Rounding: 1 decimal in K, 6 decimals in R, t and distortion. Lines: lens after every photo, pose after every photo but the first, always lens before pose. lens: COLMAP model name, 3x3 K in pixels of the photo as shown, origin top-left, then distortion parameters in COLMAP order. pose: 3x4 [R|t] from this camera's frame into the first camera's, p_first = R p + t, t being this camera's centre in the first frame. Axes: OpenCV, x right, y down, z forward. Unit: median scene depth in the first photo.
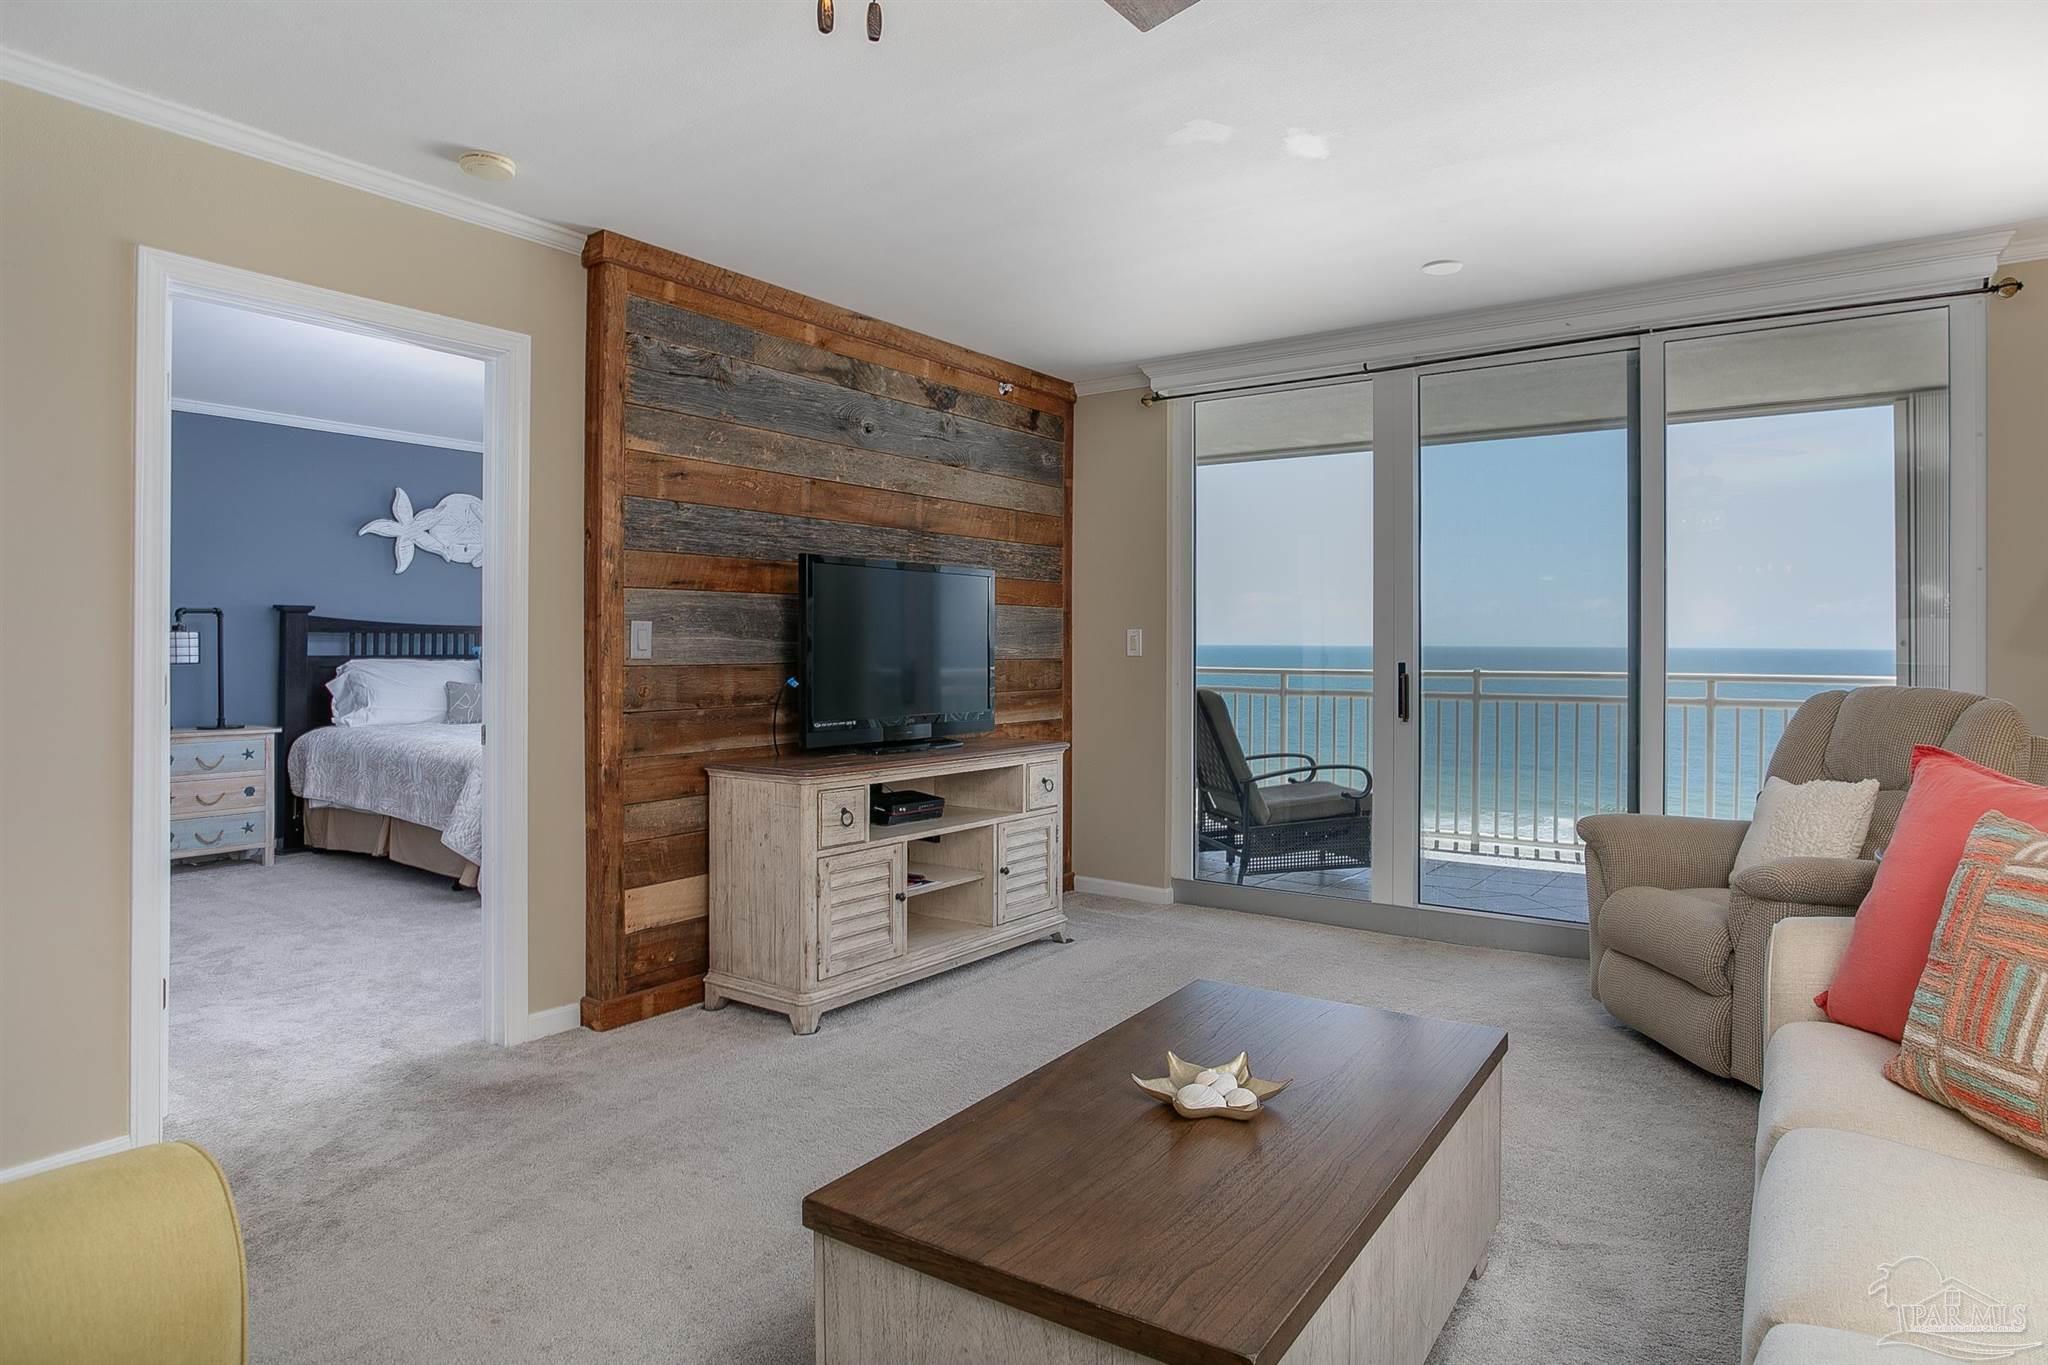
lens RADIAL K [[1152.1, 0, 1085.8], [0, 1152.1, 633.1], [0, 0, 1]] dist [-0.023680, 0.003779]
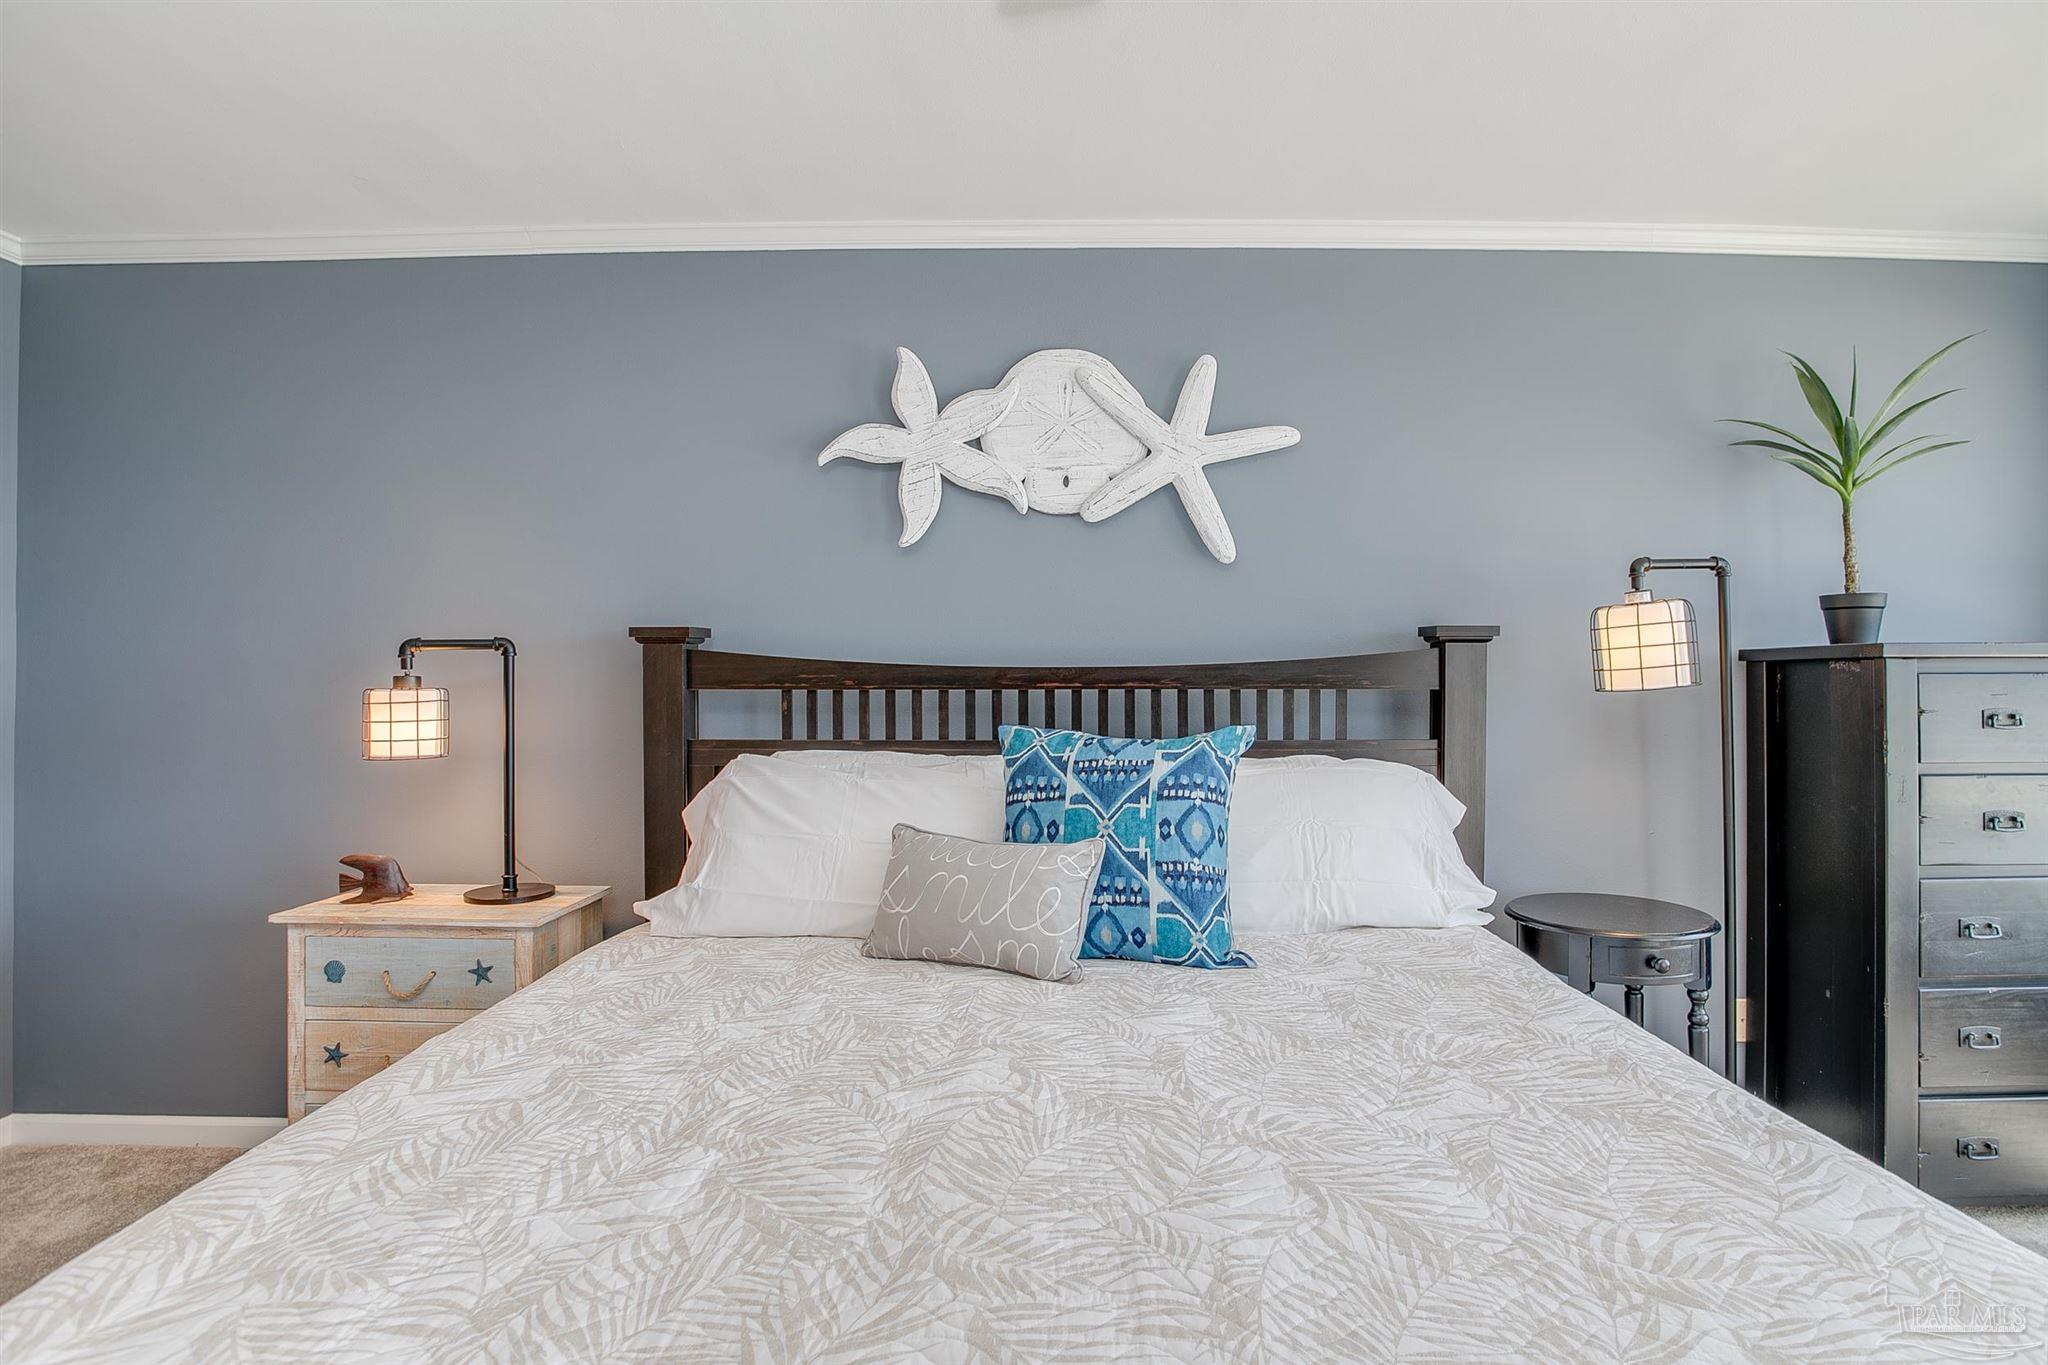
lens RADIAL K [[1006.5, 0, 1026.5], [0, 1006.5, 677.0], [0, 0, 1]] dist [-0.045630, 0.004874]
pose [[0.557410, -0.010524, -0.830171, -0.314600], [0.008417, 0.999940, -0.007024, -0.001084], [0.830195, -0.003072, 0.557465, 0.979419]]
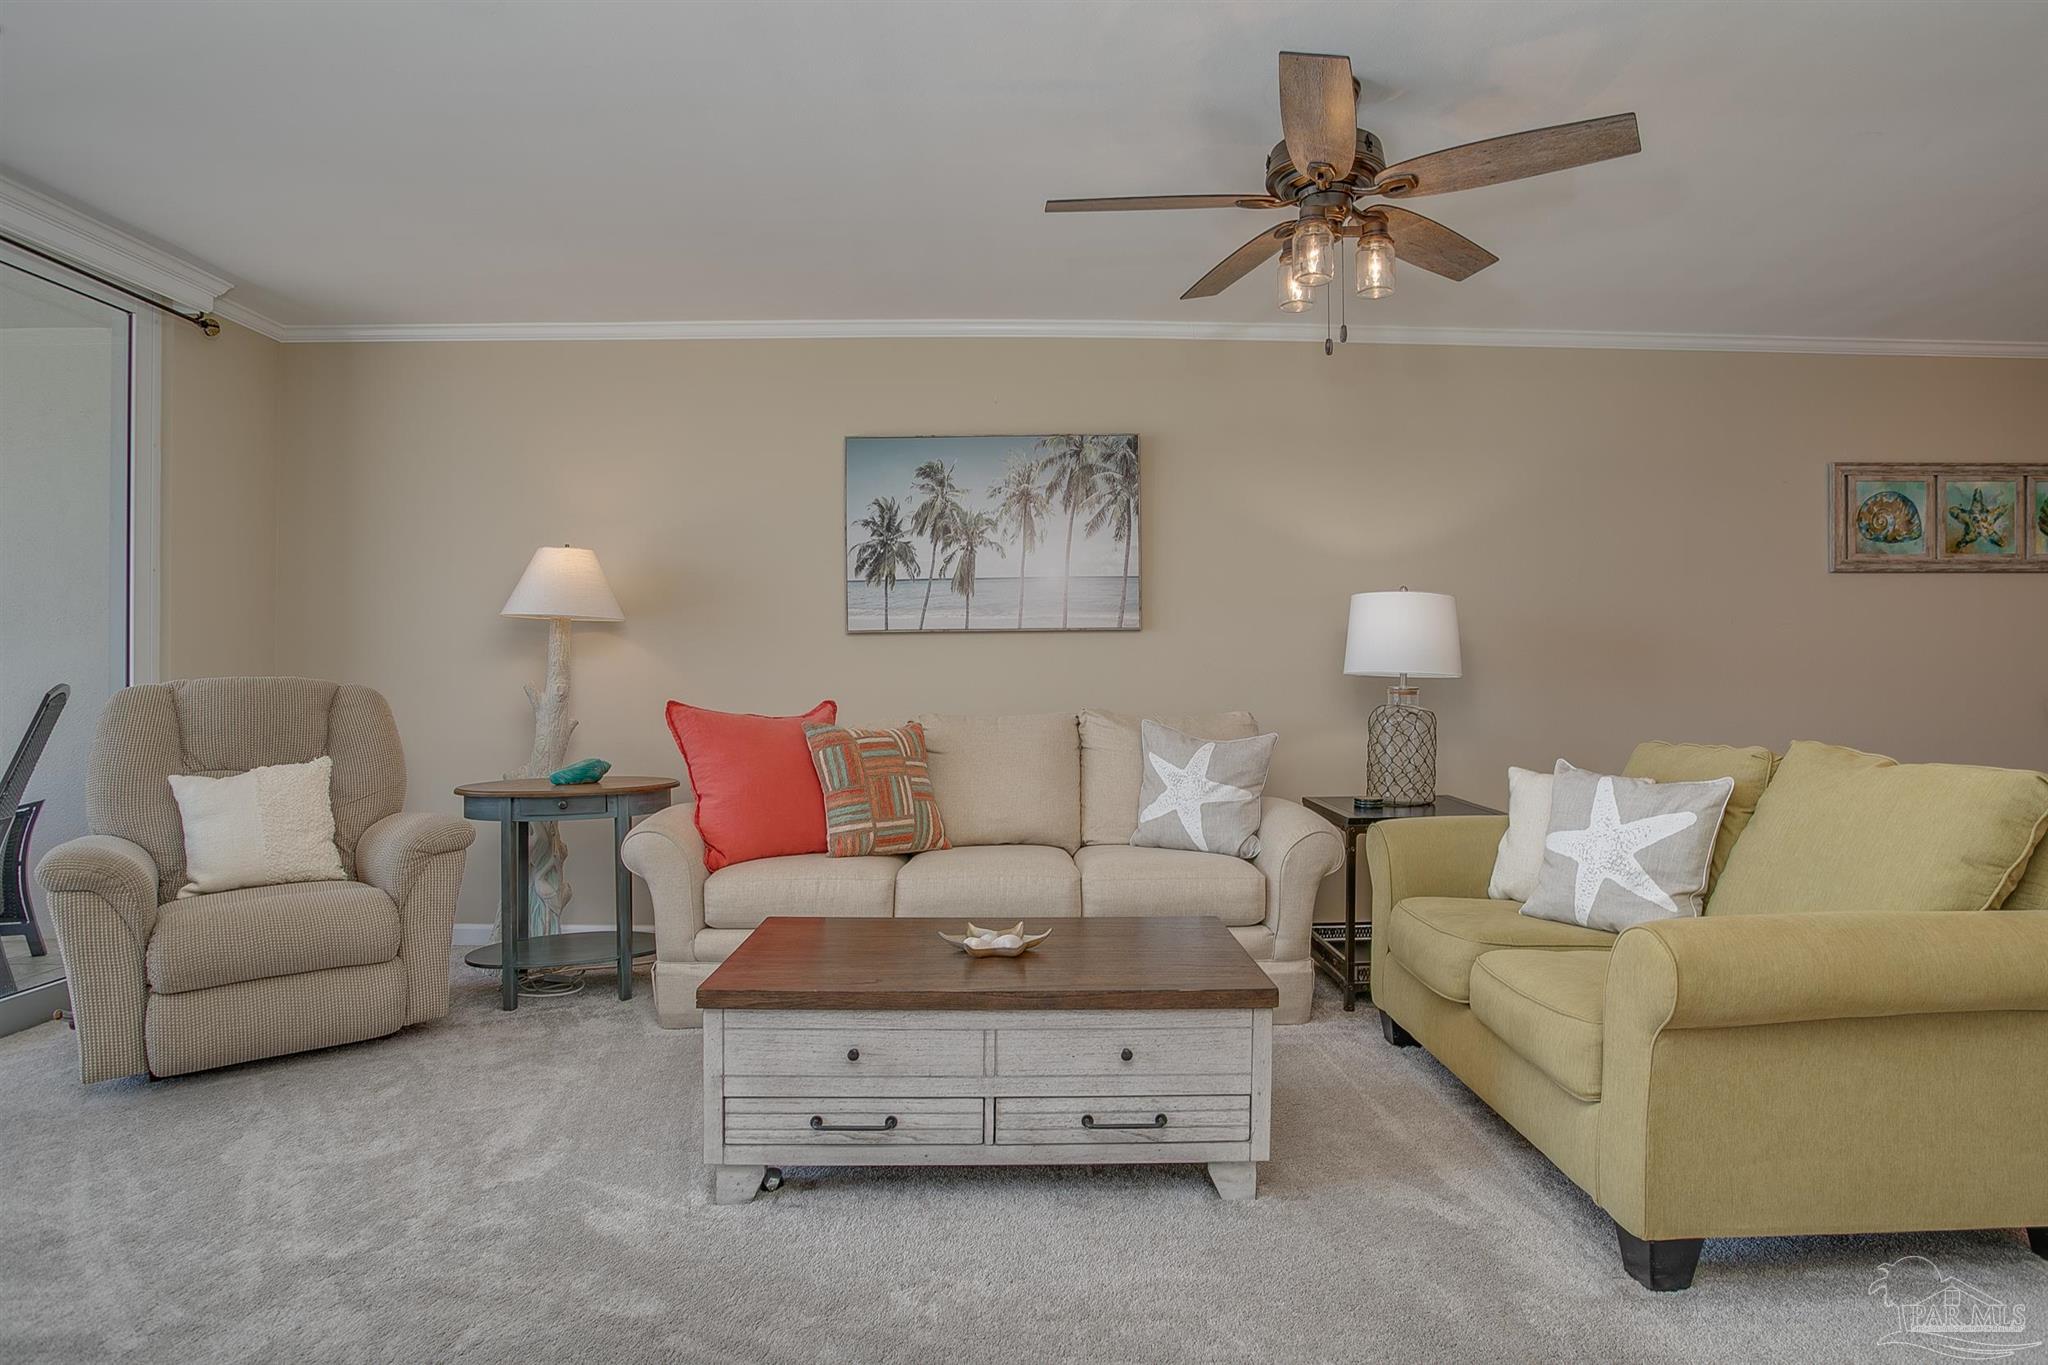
lens RADIAL K [[1107.3, 0, 1057.4], [0, 1107.3, 669.2], [0, 0, 1]] dist [-0.055475, 0.024801]
pose [[-0.558657, -0.001626, 0.829397, -0.327116], [-0.008091, 0.999961, -0.003489, 0.020362], [-0.829359, -0.008660, -0.558649, 0.525392]]
